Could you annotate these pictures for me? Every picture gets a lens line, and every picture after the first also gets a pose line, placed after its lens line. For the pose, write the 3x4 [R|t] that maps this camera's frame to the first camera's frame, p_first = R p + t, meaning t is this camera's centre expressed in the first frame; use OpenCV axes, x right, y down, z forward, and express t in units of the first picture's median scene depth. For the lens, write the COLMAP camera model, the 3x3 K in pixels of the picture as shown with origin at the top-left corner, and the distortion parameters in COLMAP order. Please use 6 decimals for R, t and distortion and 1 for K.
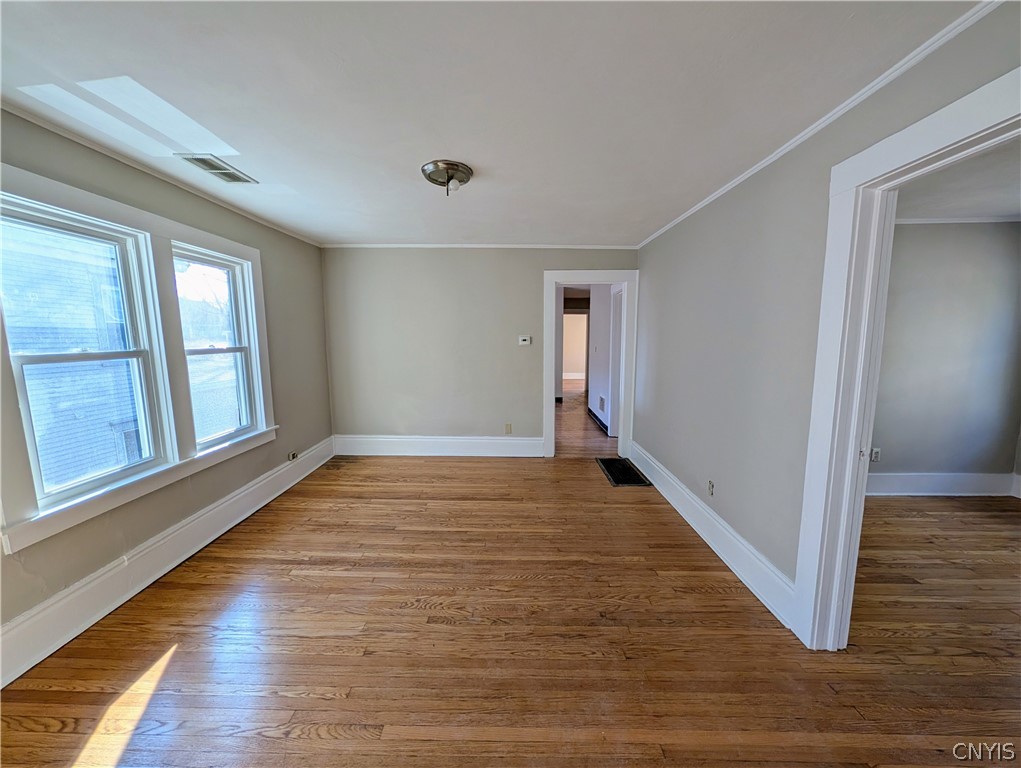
lens RADIAL K [[392.2, 0, 507.2], [0, 392.2, 381.4], [0, 0, 1]] dist [0.000207, 0.000561]
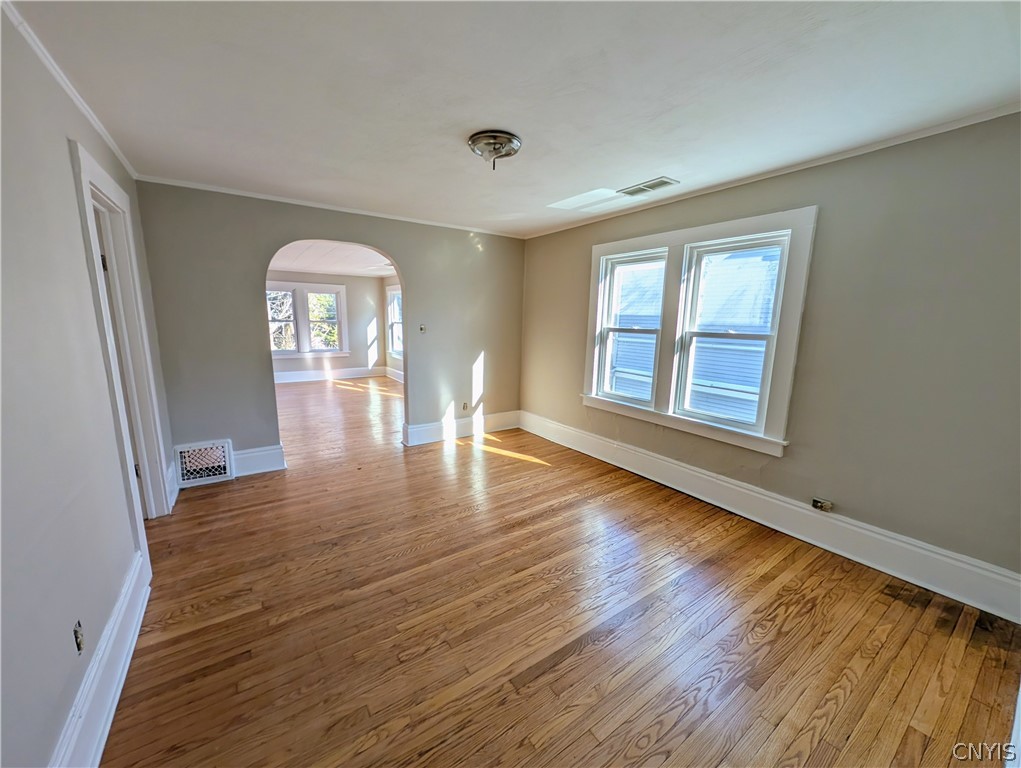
lens RADIAL K [[392.2, 0, 508.0], [0, 392.2, 383.1], [0, 0, 1]] dist [0.000207, 0.000561]
pose [[-0.815125, 0.084048, -0.573156, 0.350019], [-0.083308, 0.962125, 0.259566, -0.191259], [0.573264, 0.259327, -0.777250, 1.612959]]
